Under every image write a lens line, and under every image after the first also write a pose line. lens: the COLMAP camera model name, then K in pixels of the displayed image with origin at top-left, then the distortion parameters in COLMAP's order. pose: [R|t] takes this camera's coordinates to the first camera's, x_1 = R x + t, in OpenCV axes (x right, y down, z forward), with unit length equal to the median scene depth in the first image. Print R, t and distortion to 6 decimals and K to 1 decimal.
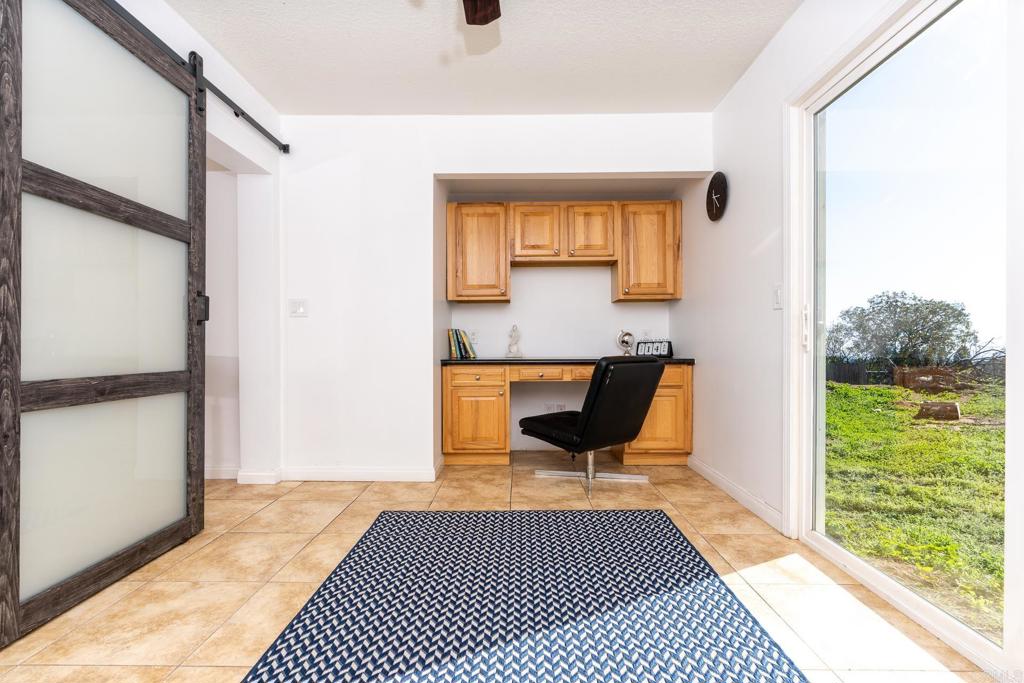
lens RADIAL K [[457.1, 0, 512.0], [0, 457.1, 341.5], [0, 0, 1]] dist [-0.000368, 0.000458]
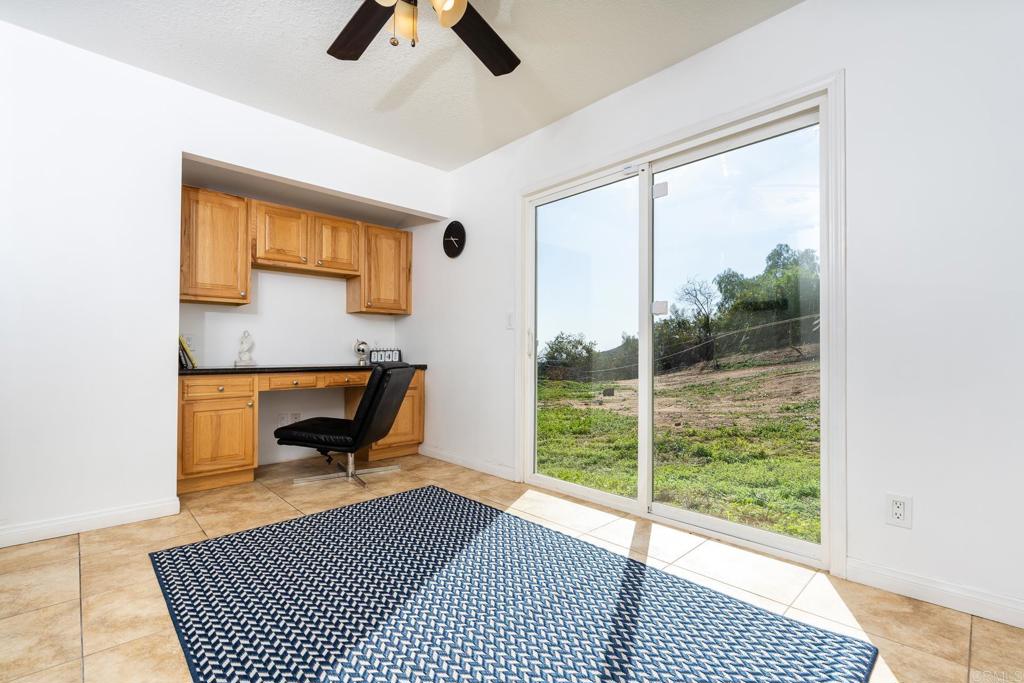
lens RADIAL K [[457.1, 0, 512.0], [0, 457.1, 341.5], [0, 0, 1]] dist [-0.000368, 0.000458]
pose [[0.714887, 0.021973, 0.698895, -0.293436], [-0.010065, 0.999726, -0.021135, -0.000324], [-0.699167, 0.008074, 0.714912, -0.036094]]
